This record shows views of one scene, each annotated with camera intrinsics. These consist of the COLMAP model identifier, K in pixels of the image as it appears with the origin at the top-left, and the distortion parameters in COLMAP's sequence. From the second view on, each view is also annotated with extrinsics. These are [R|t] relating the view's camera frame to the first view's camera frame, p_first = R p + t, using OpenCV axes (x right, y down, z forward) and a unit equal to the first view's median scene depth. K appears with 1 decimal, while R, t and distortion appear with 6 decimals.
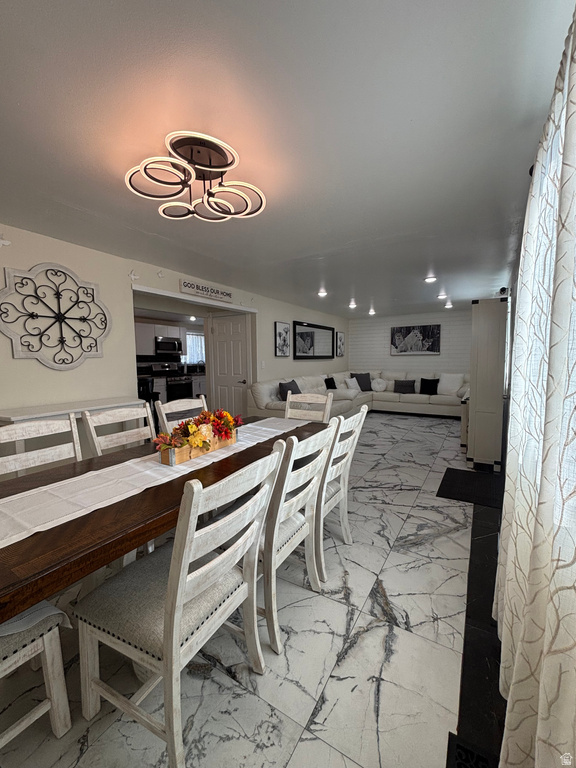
lens RADIAL K [[316.6, 0, 288.0], [0, 316.6, 383.4], [0, 0, 1]] dist [0.000312, 0.000042]
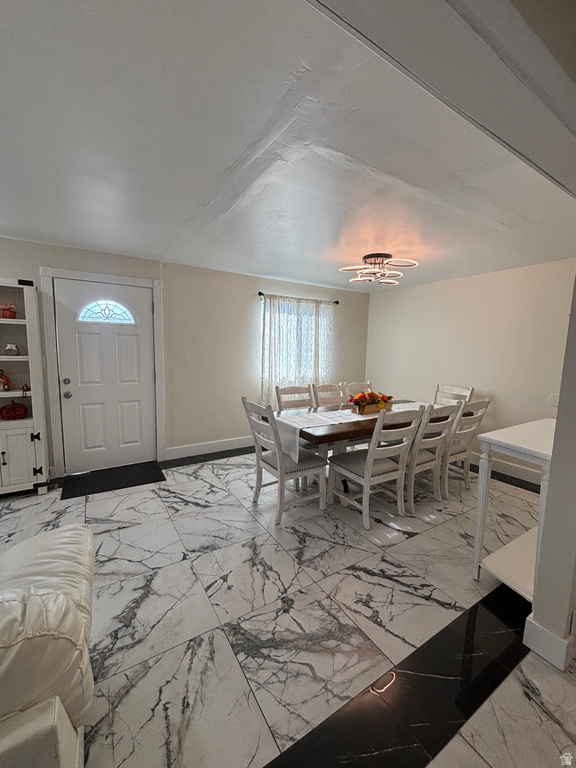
lens RADIAL K [[316.6, 0, 288.0], [0, 316.6, 383.4], [0, 0, 1]] dist [0.000312, 0.000042]
pose [[-0.898692, -0.058760, 0.434627, -0.308134], [0.019459, 0.984666, 0.173360, -0.132901], [-0.438149, 0.164255, -0.883768, 1.391999]]
